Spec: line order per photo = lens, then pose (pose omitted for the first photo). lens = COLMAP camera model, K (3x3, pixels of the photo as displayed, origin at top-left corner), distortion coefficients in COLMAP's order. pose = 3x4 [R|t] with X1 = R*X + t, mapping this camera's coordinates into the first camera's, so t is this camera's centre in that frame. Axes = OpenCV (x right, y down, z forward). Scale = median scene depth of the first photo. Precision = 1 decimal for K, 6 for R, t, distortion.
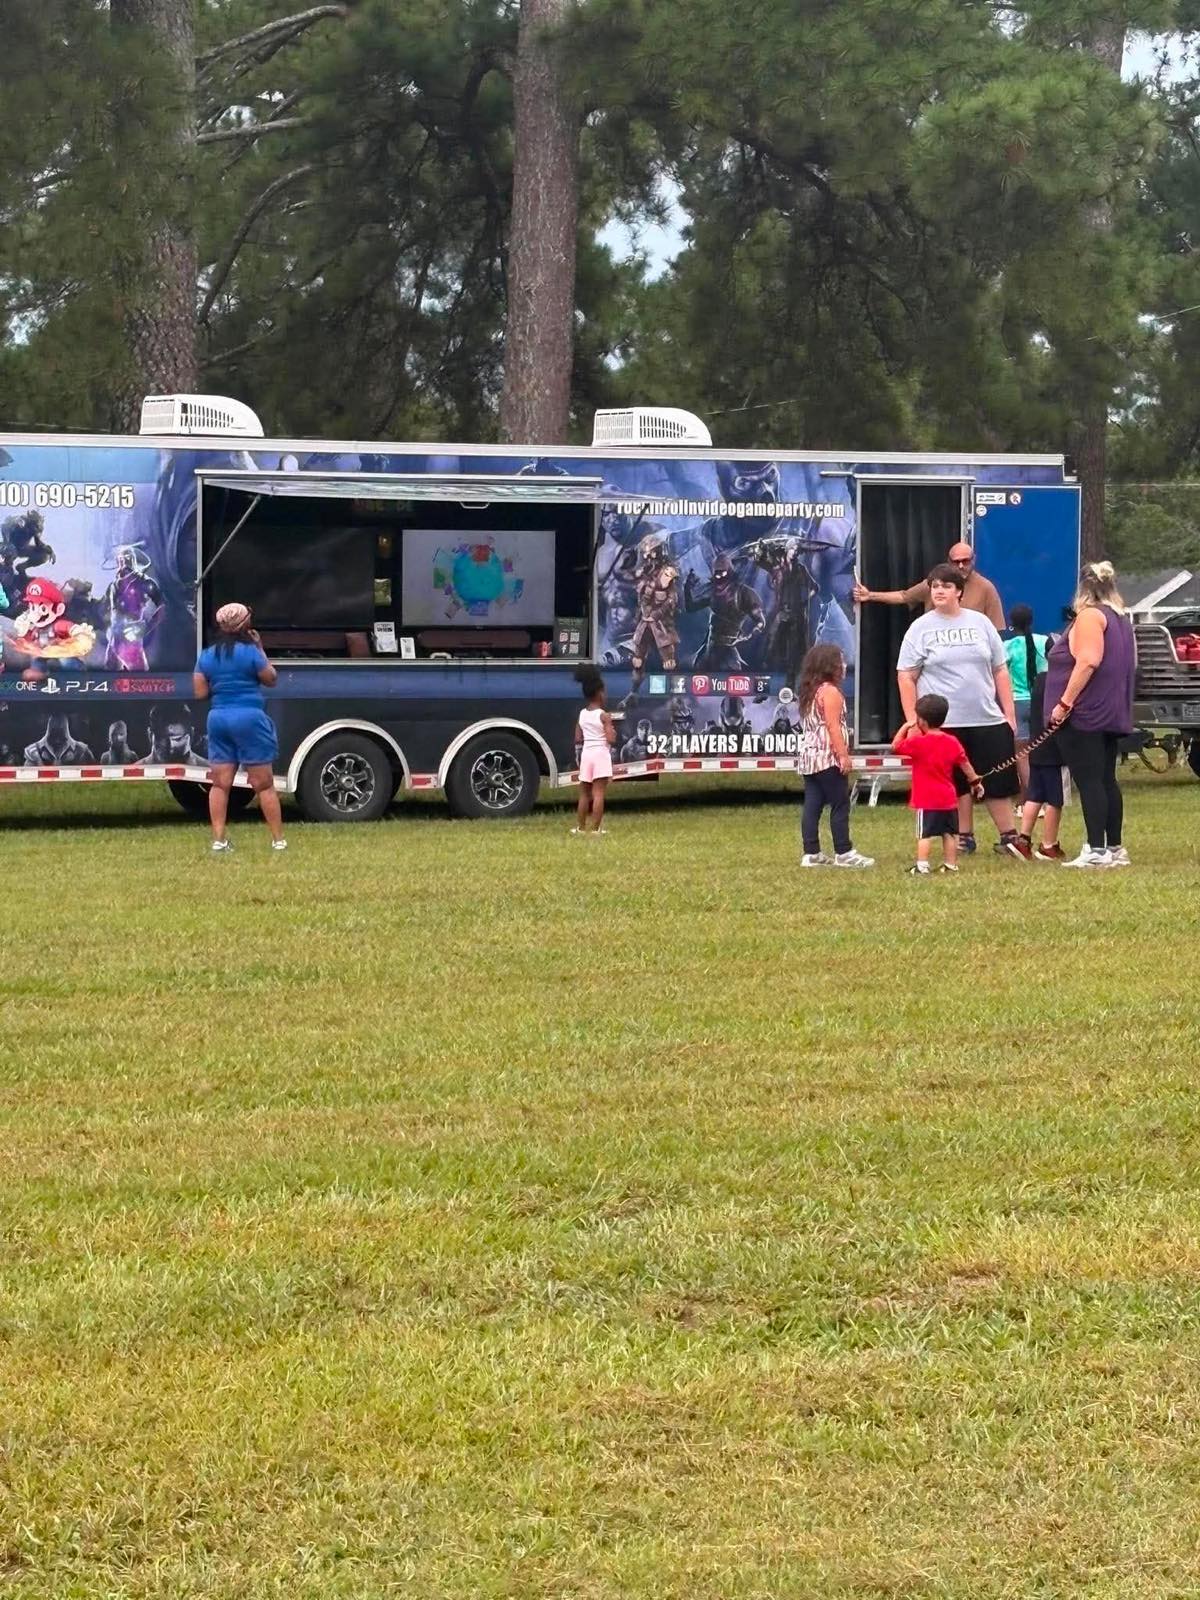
lens RADIAL K [[4821.8, 0, 597.3], [0, 4821.8, 802.2], [0, 0, 1]] dist [0.337806, 0.000000]
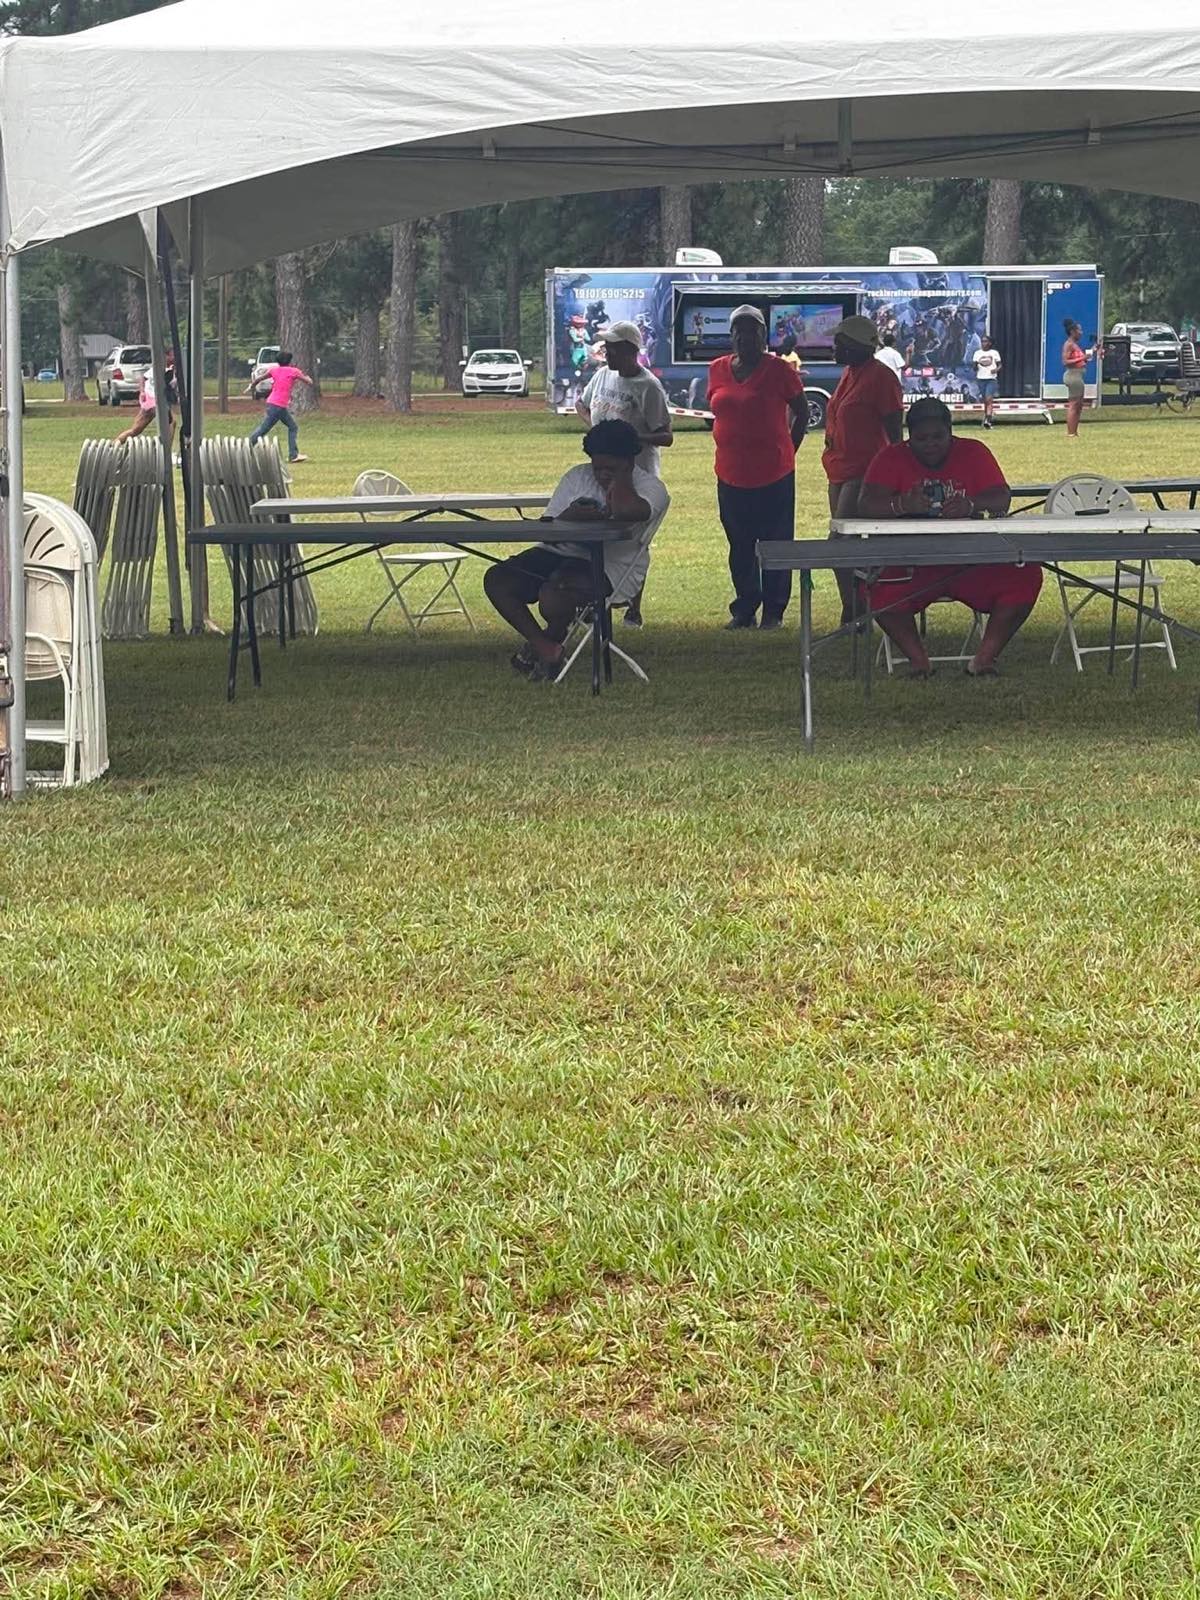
lens RADIAL K [[3531.6, 0, 597.5], [0, 3531.6, 800.4], [0, 0, 1]] dist [0.340258, 0.000000]
pose [[0.915661, 0.043137, -0.399629, 0.572470], [-0.011838, 0.996687, 0.080461, 0.044236], [0.401776, -0.068944, 0.913139, -0.615027]]
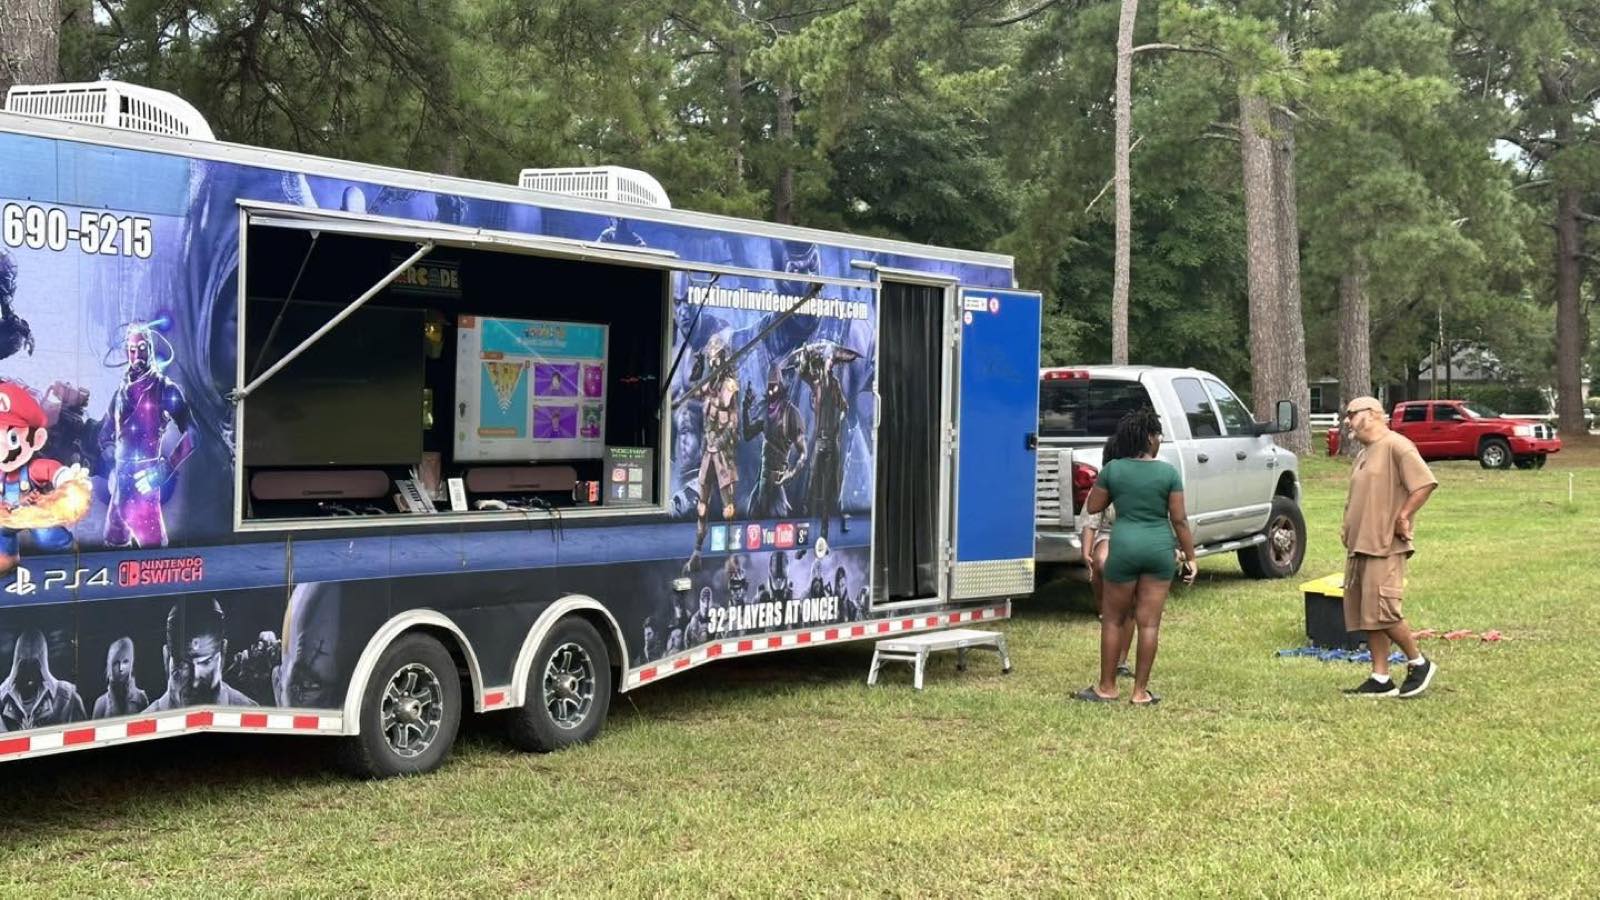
lens RADIAL K [[2484.8, 0, 800.6], [0, 2484.8, 443.8], [0, 0, 1]] dist [0.174114, 0.000000]
pose [[0.846761, 0.003252, 0.531964, -0.177989], [0.010741, 0.999673, -0.023208, -0.029979], [-0.531865, 0.025365, 0.846449, 0.675727]]
